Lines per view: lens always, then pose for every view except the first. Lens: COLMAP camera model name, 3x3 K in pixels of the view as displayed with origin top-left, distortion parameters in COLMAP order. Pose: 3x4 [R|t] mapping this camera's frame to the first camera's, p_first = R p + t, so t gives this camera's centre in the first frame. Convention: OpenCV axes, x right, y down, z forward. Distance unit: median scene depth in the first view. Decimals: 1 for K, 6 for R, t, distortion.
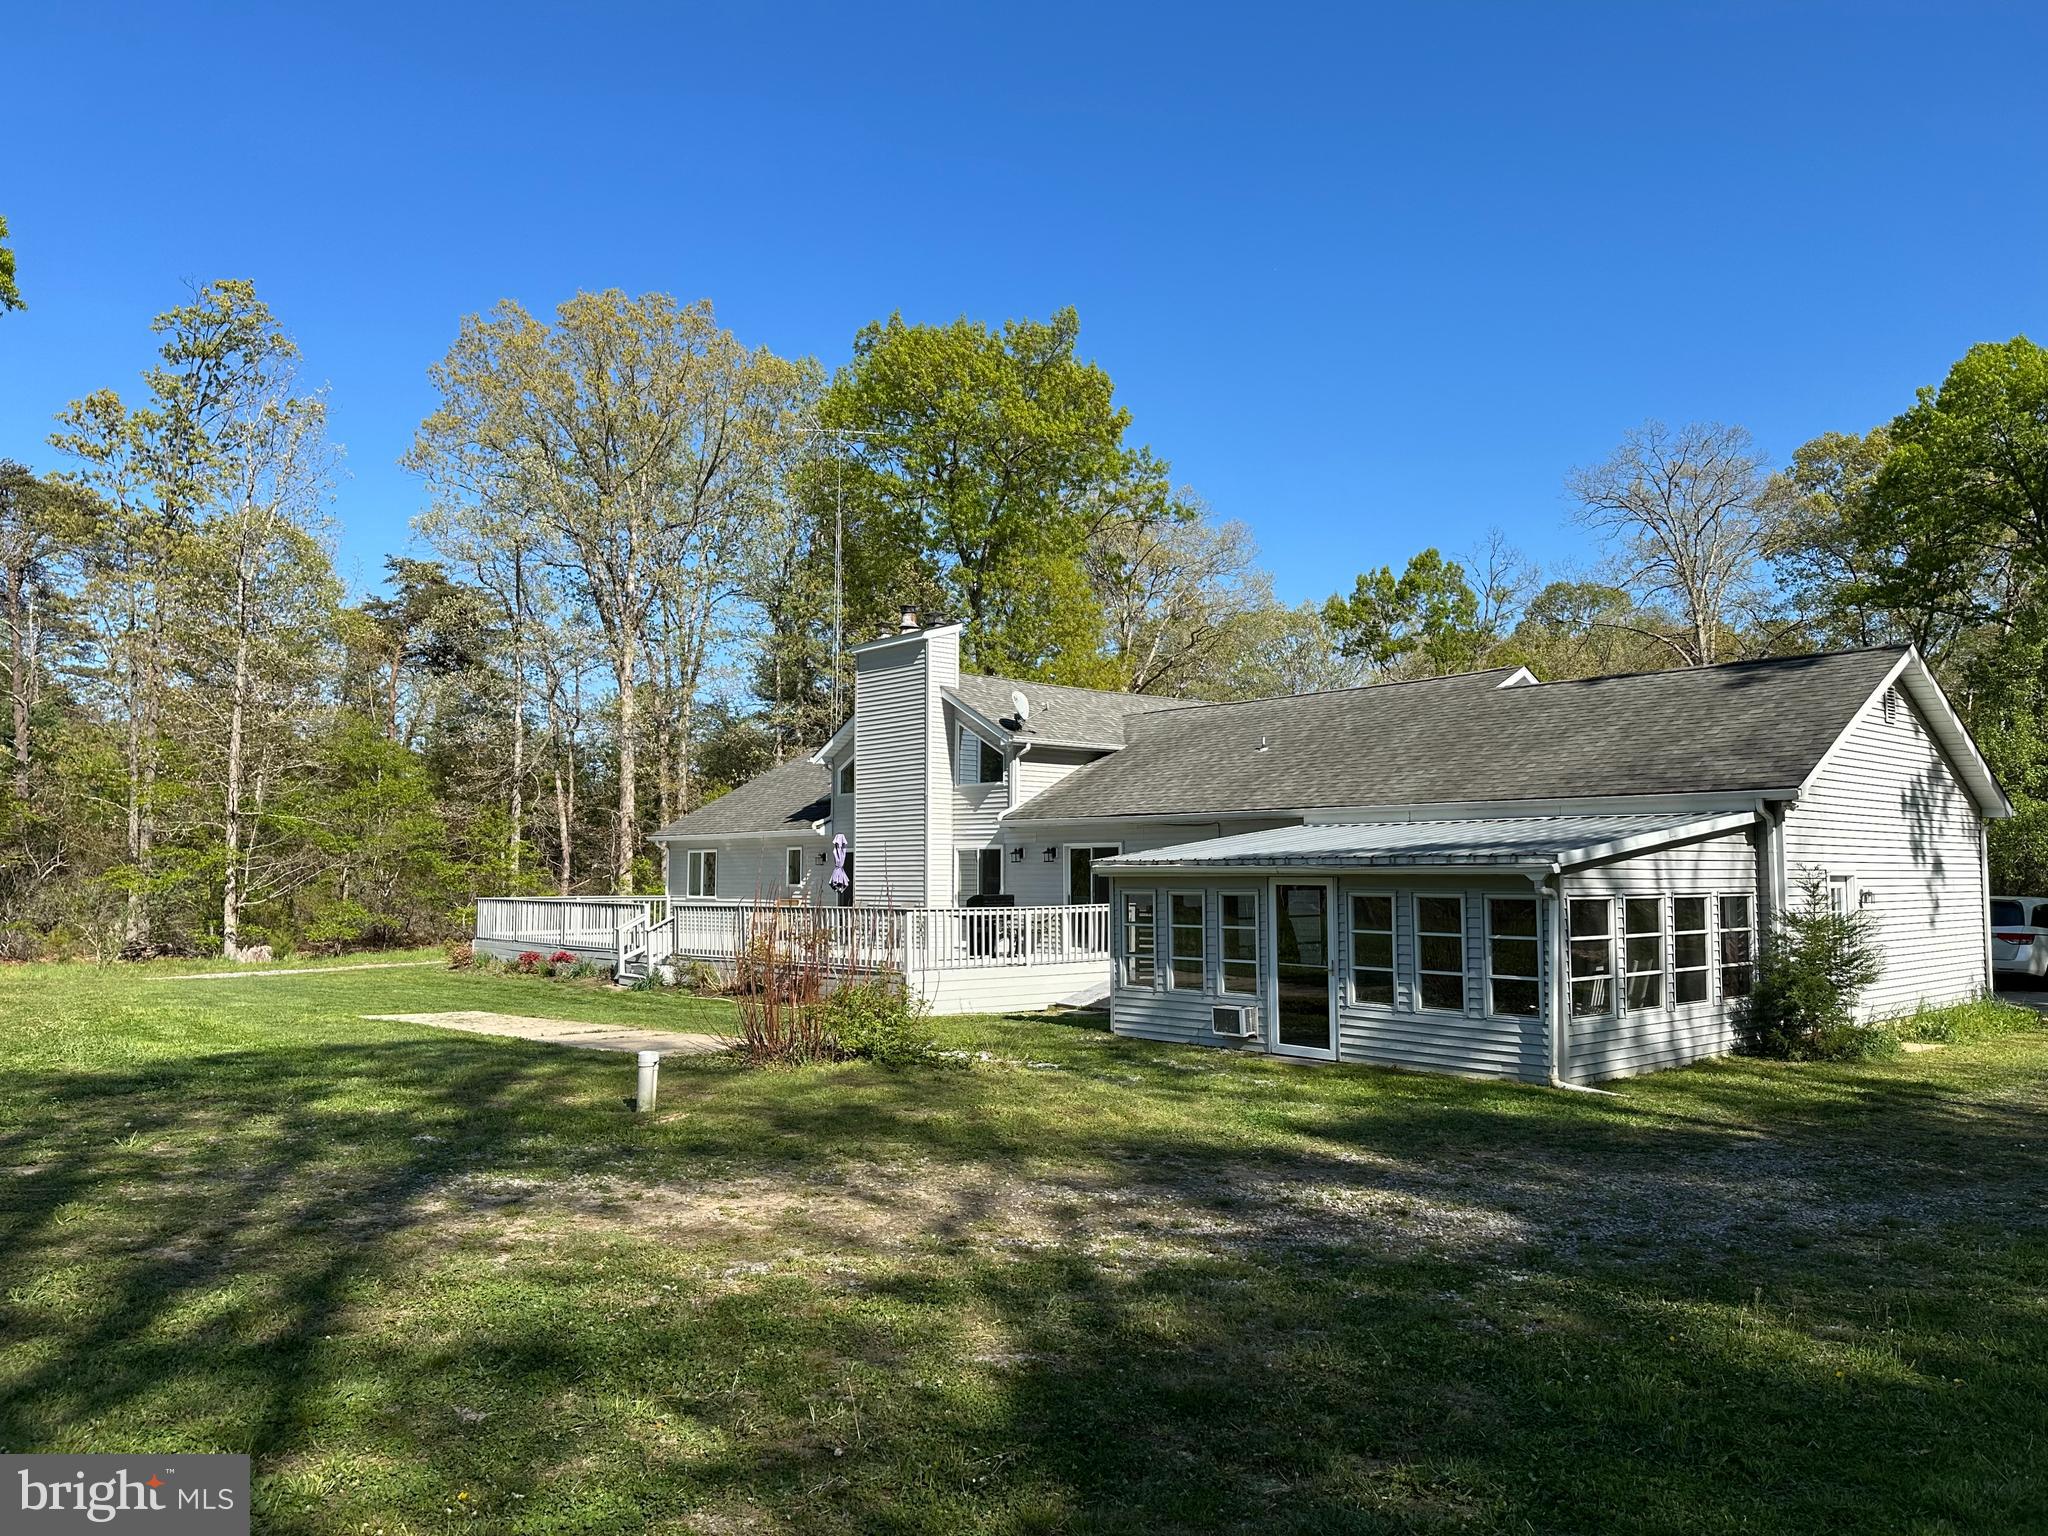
lens RADIAL K [[1436.6, 0, 1021.9], [0, 1436.6, 769.9], [0, 0, 1]] dist [-0.000216, -0.000938]
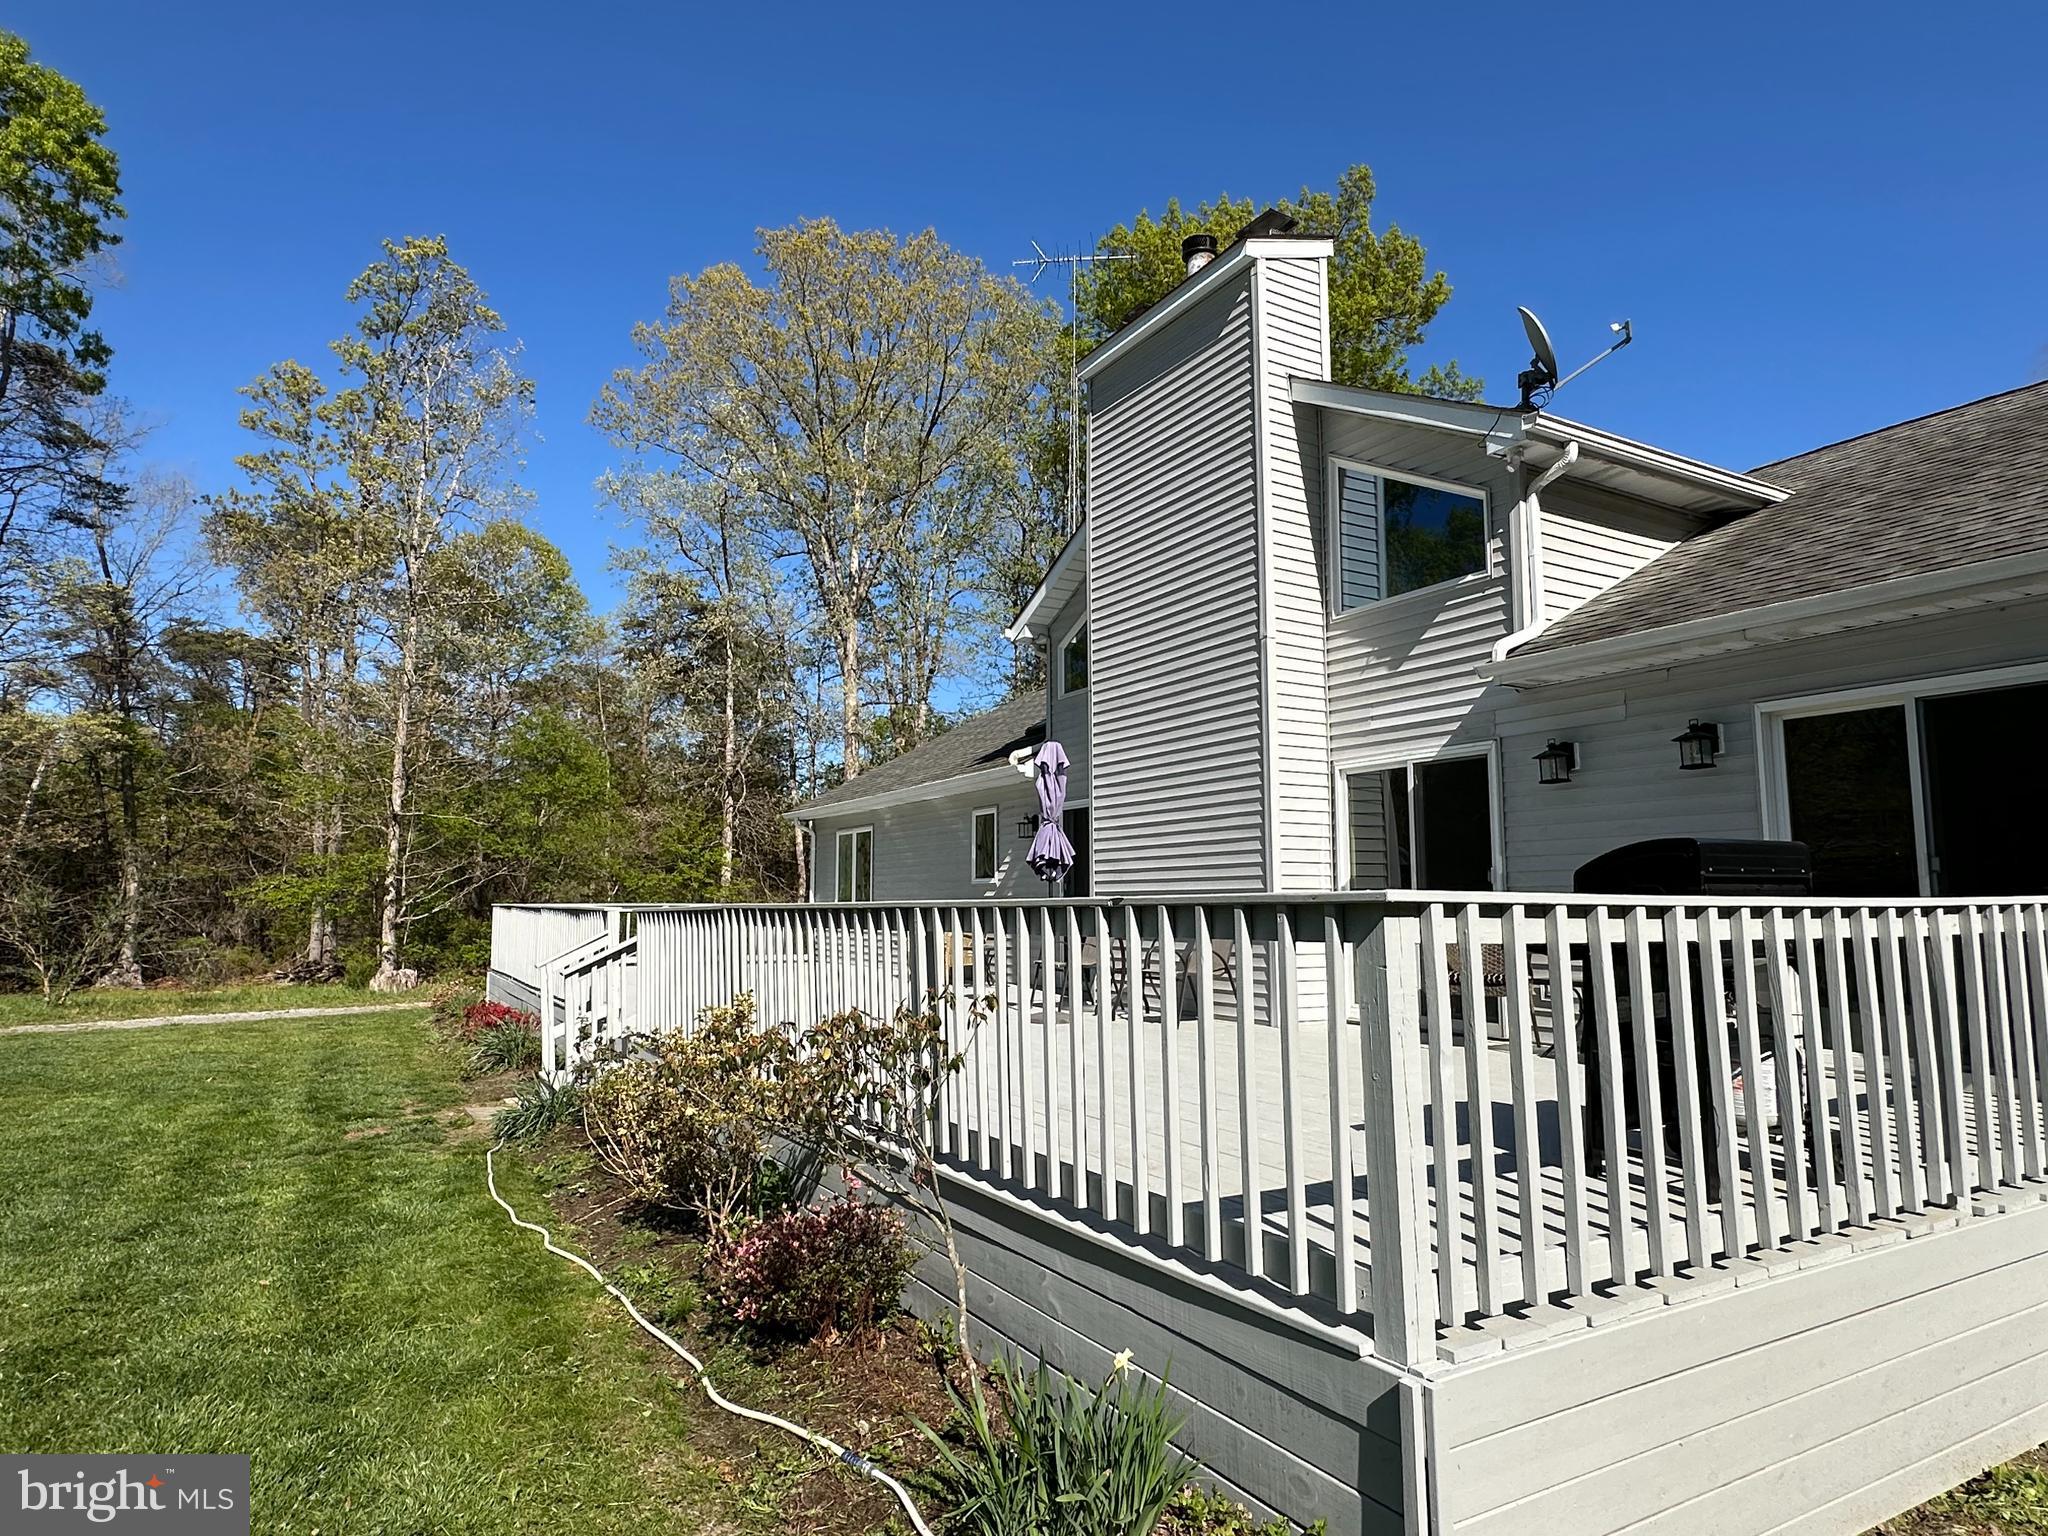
lens RADIAL K [[1180.4, 0, 1017.3], [0, 1180.4, 780.2], [0, 0, 1]] dist [0.000220, -0.000920]
pose [[0.980776, -0.021103, -0.193995, -0.069094], [0.015645, 0.999439, -0.029626, 0.064943], [0.194511, 0.026022, 0.980555, 0.655242]]
